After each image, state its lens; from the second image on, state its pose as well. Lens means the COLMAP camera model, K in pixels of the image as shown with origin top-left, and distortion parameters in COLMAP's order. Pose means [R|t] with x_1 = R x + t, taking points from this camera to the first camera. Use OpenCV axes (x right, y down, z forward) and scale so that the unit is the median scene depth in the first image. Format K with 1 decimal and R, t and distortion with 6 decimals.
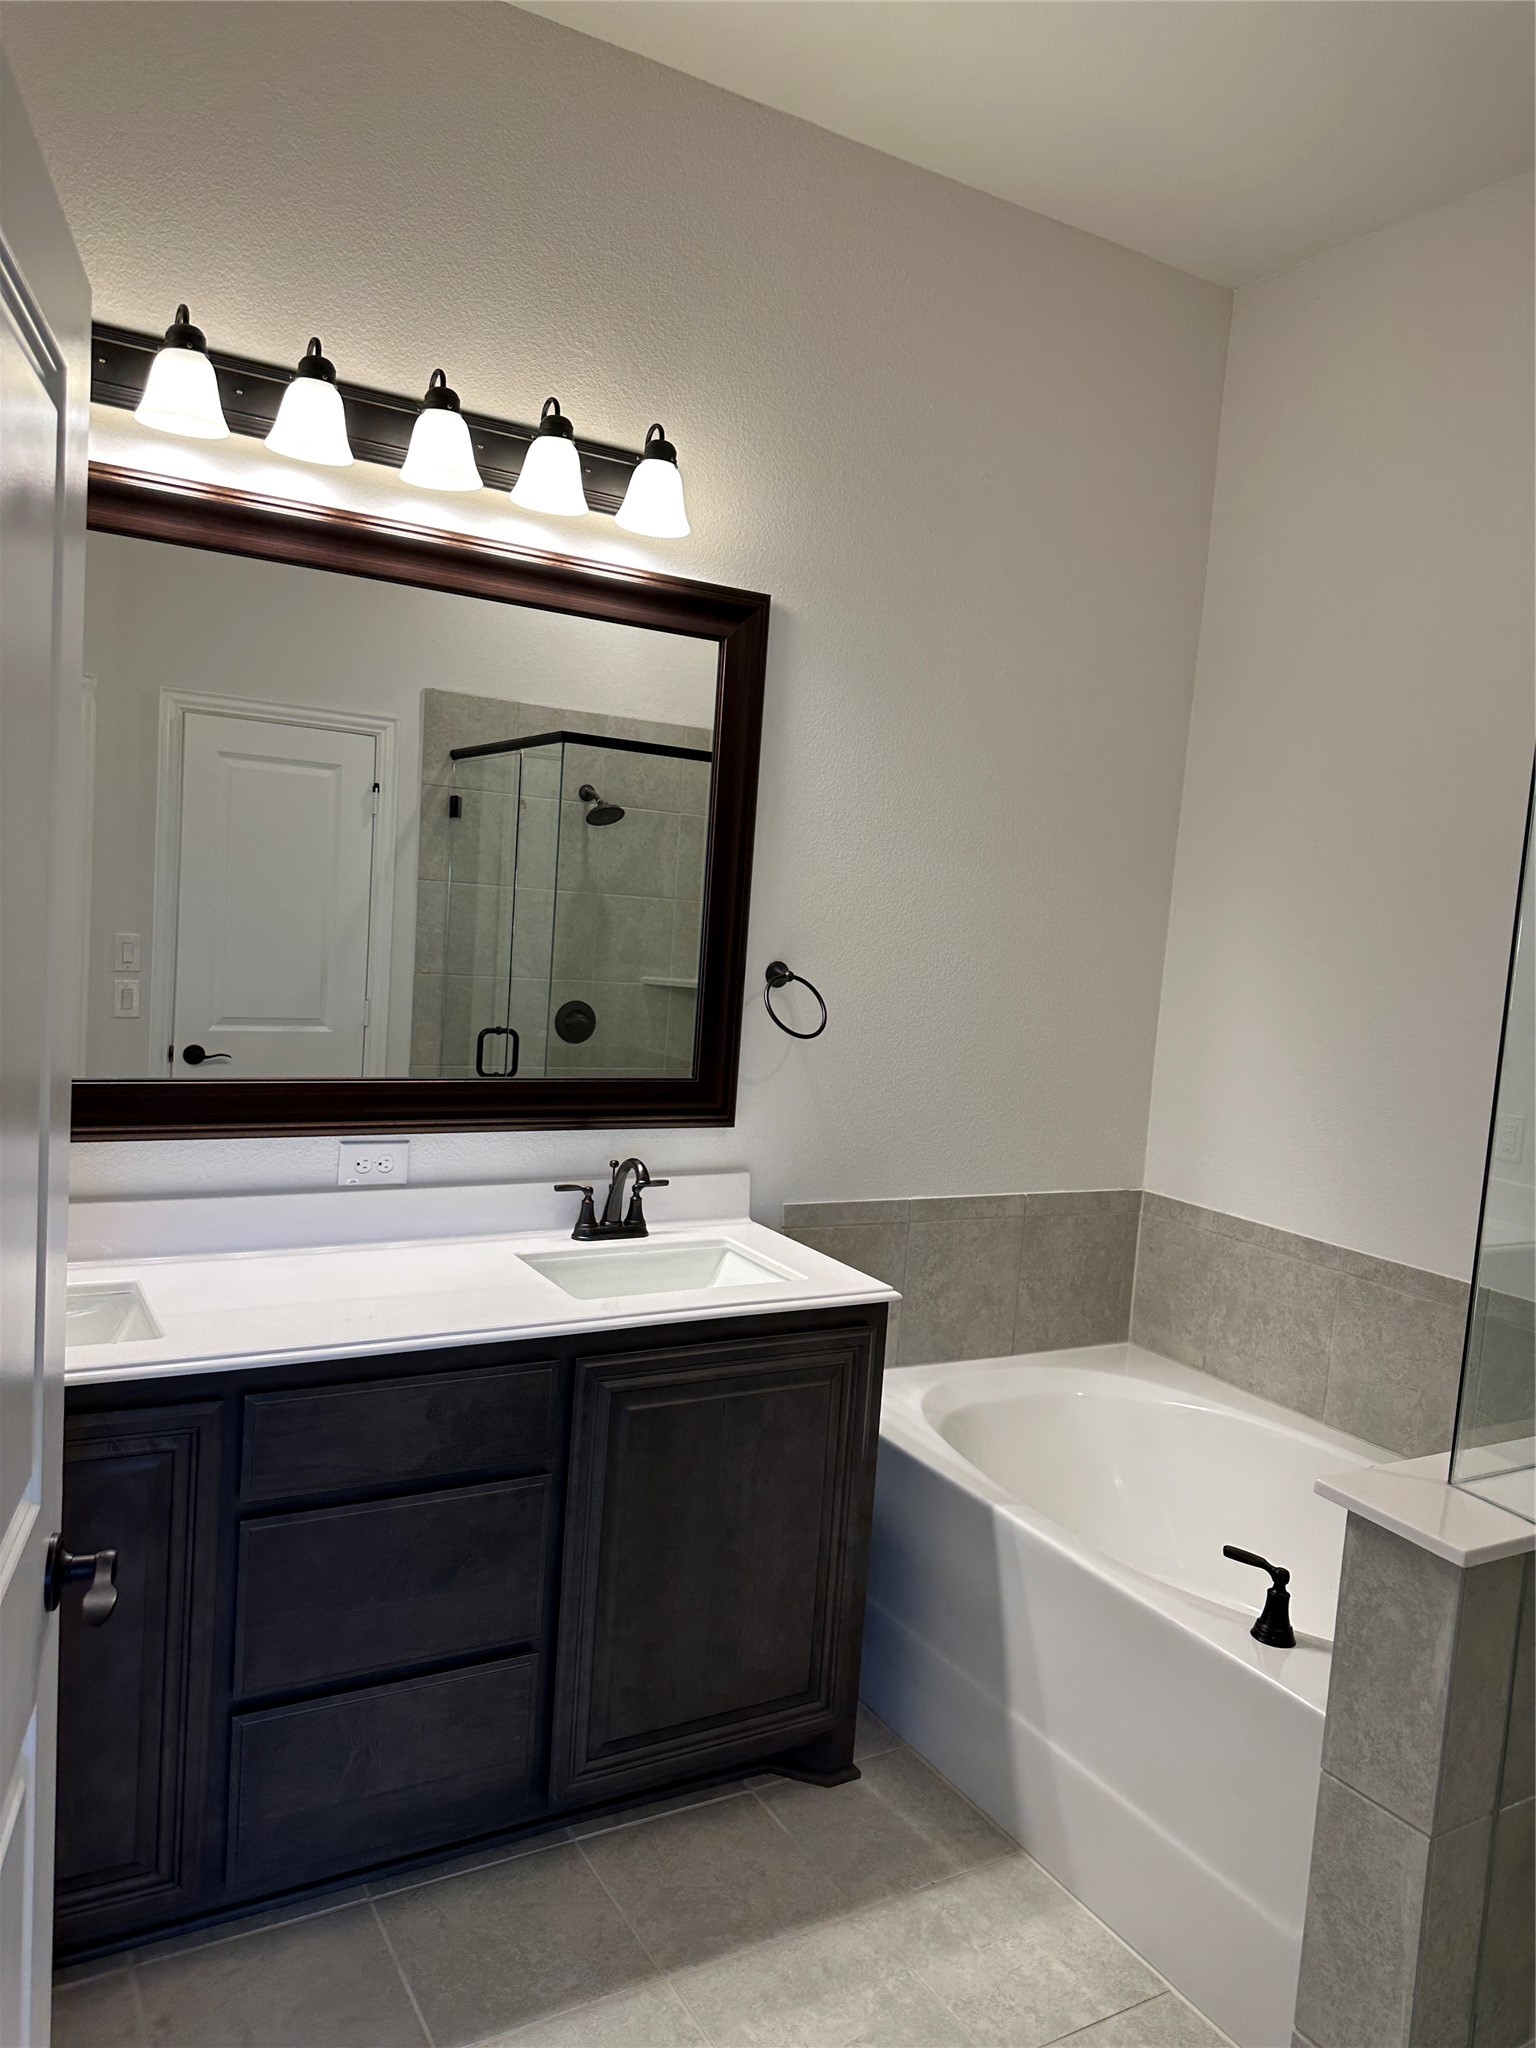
lens RADIAL K [[1448.8, 0, 768.0], [0, 1448.8, 1024.0], [0, 0, 1]] dist [0.083933, -0.117914]
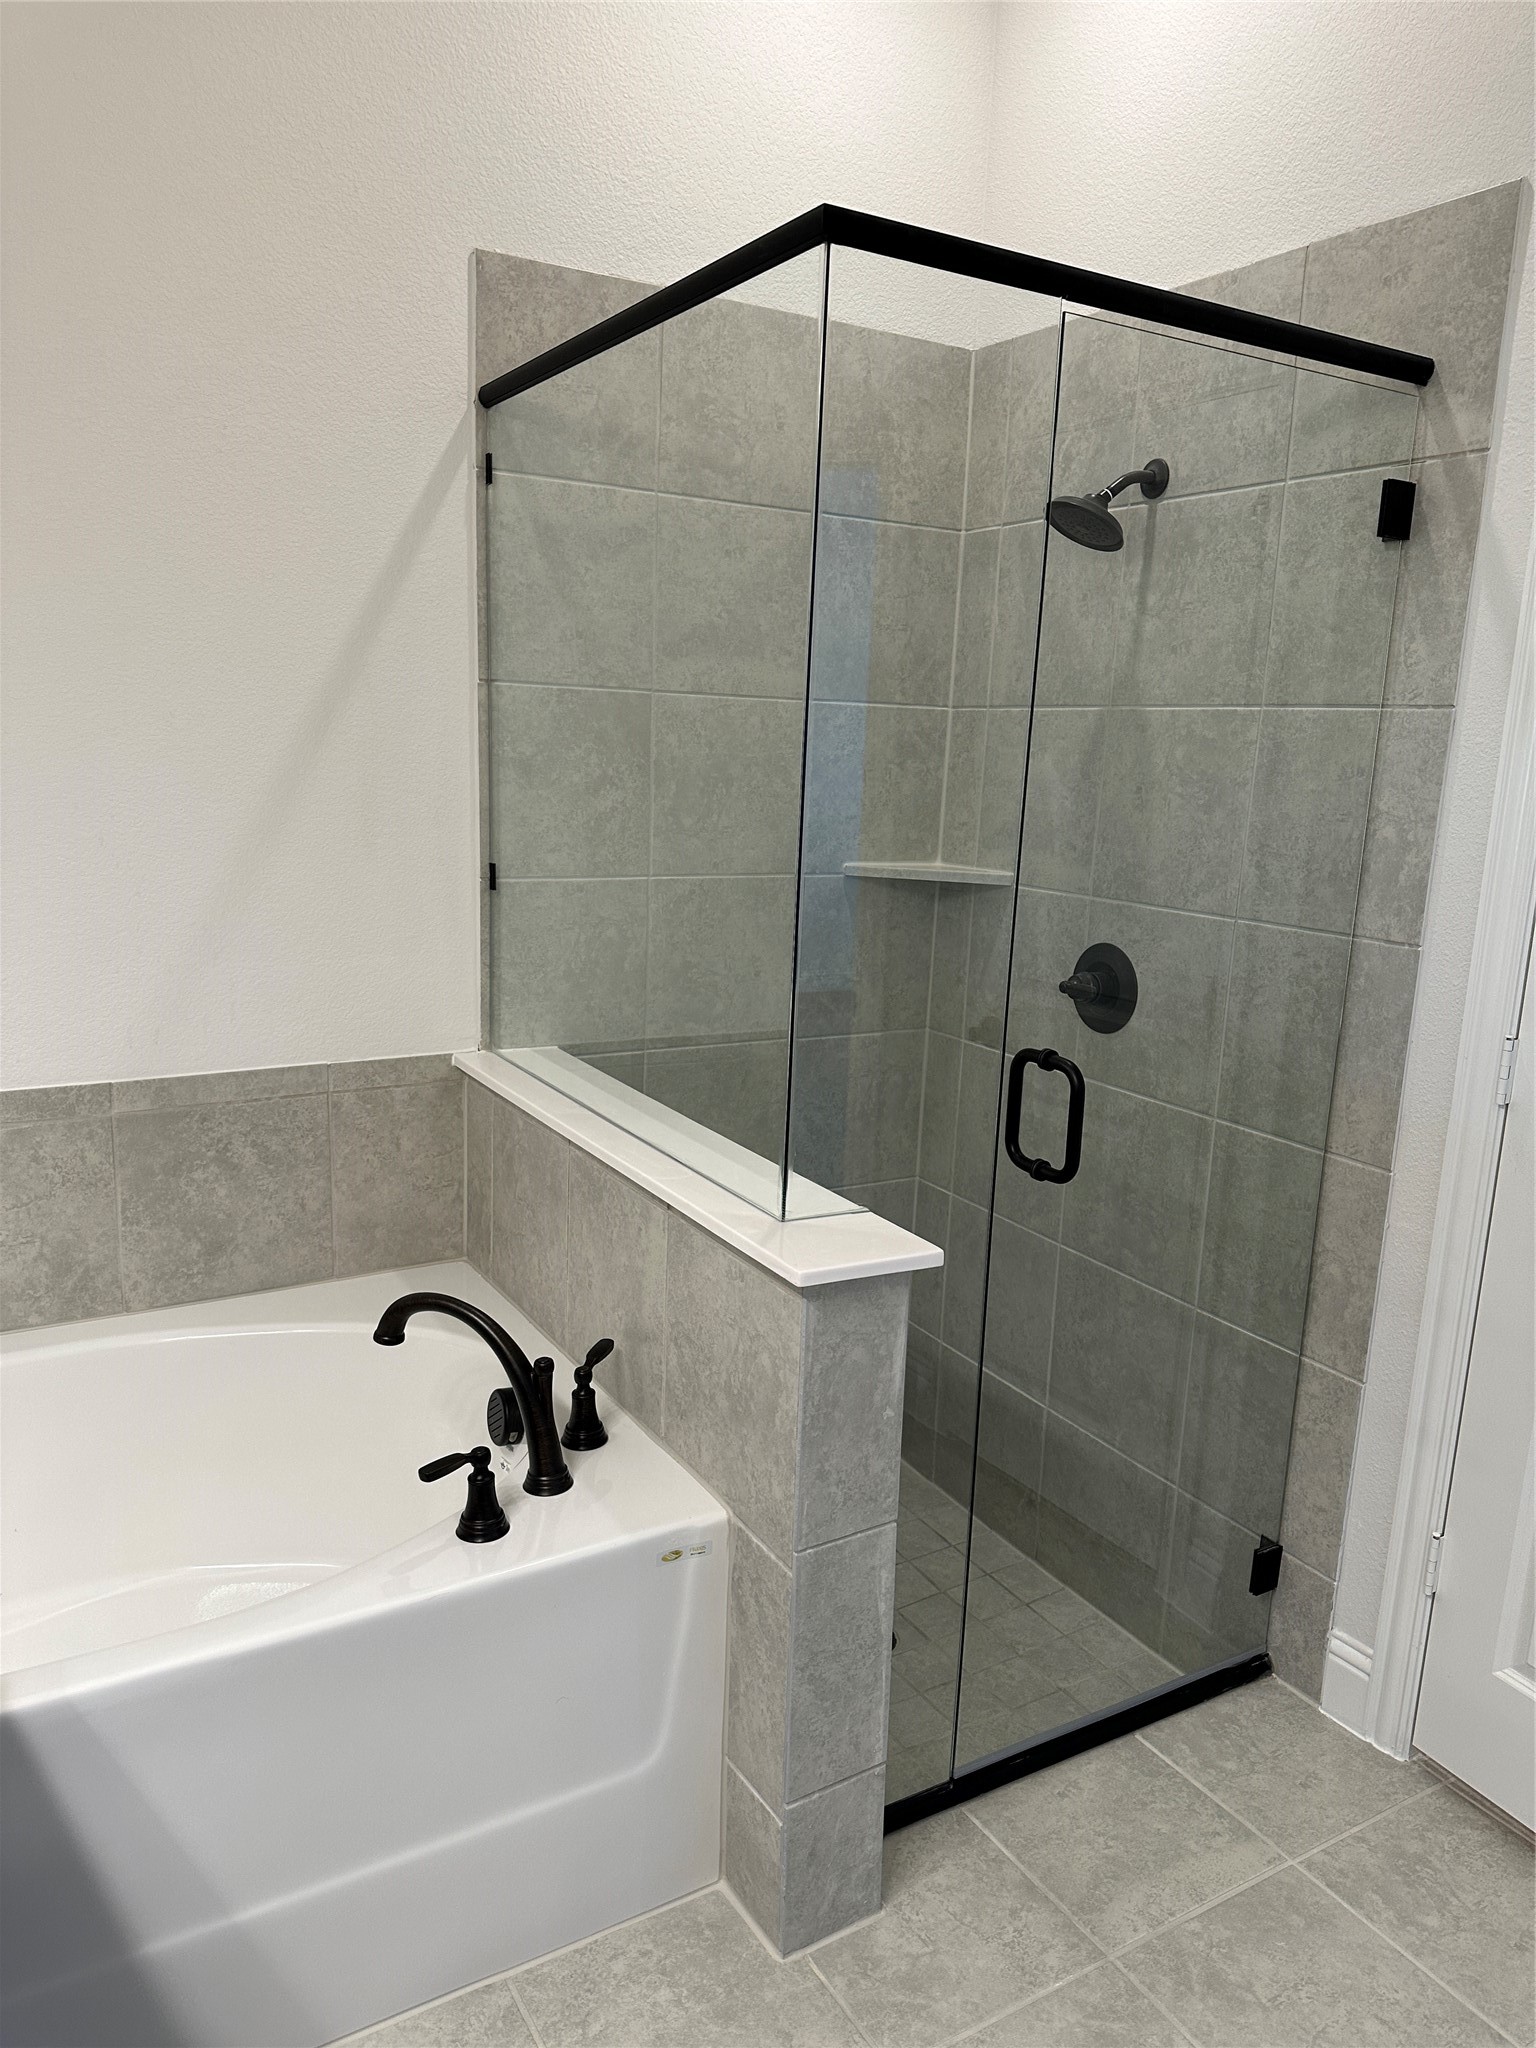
lens RADIAL K [[1442.4, 0, 763.3], [0, 1442.4, 1053.1], [0, 0, 1]] dist [0.005954, -0.000749]
pose [[0.004074, -0.285751, 0.958295, -0.432453], [0.052115, 0.957062, 0.285161, -0.067151], [-0.998633, 0.048780, 0.018791, 1.018444]]
